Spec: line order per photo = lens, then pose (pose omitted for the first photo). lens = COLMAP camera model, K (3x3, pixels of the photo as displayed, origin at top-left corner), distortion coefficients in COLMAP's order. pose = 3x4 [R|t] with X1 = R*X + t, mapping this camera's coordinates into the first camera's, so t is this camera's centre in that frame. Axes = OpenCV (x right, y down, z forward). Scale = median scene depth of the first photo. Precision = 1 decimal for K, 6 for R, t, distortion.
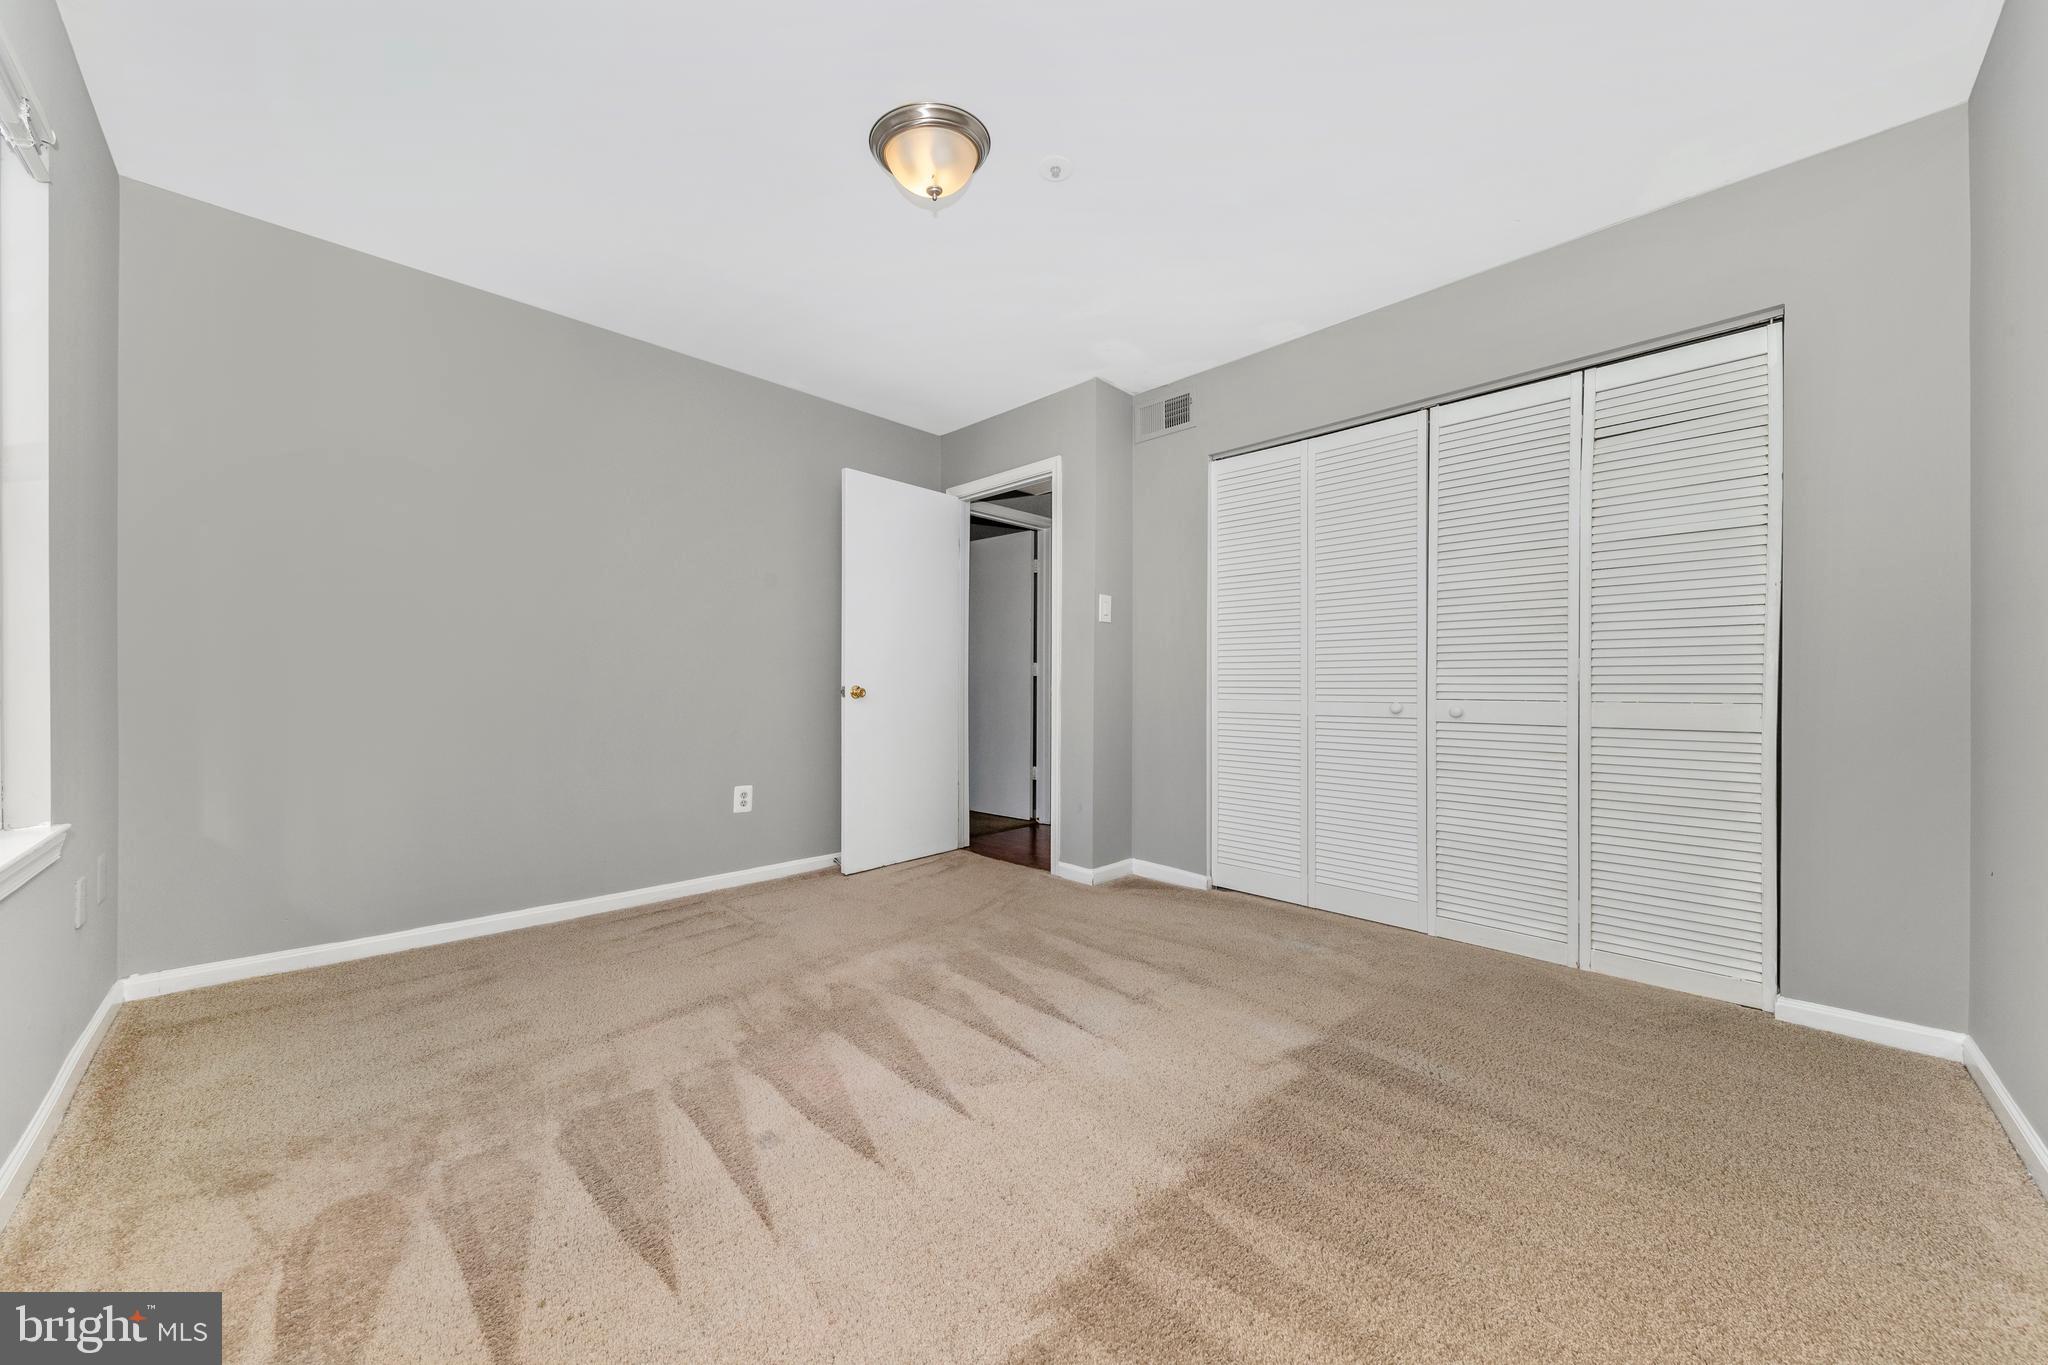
lens RADIAL K [[711.0, 0, 1016.9], [0, 711.0, 675.9], [0, 0, 1]] dist [0.000208, 0.000005]
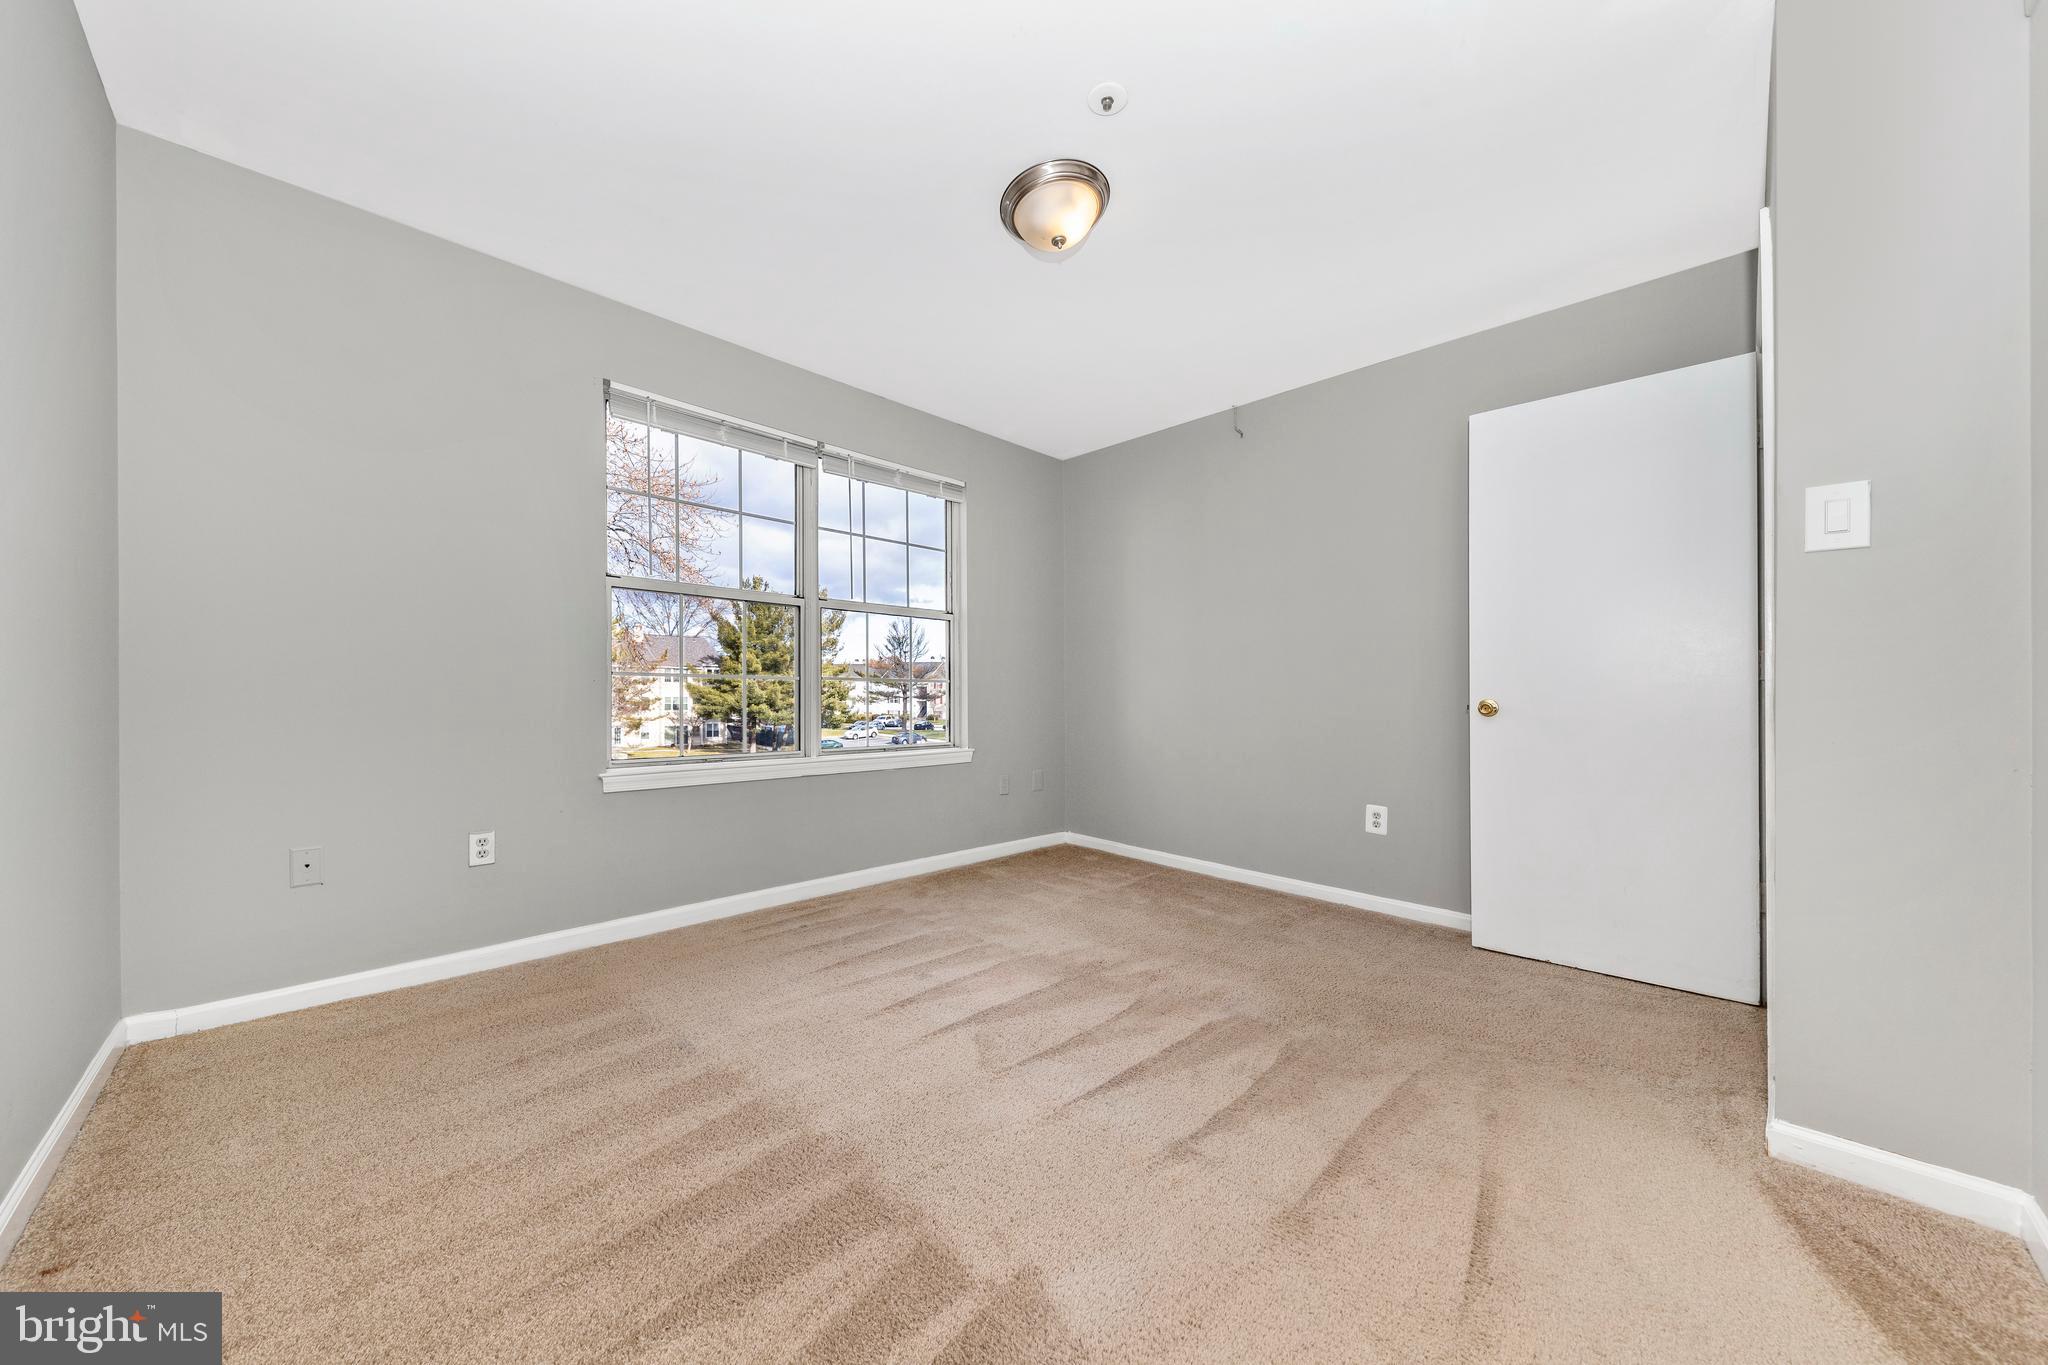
lens RADIAL K [[711.5, 0, 1017.0], [0, 711.5, 687.6], [0, 0, 1]] dist [0.000248, 0.000013]
pose [[-0.004080, -0.009415, -0.999947, 0.546770], [0.000502, 0.999956, -0.009417, 0.009278], [0.999992, -0.000541, -0.004075, 0.532861]]
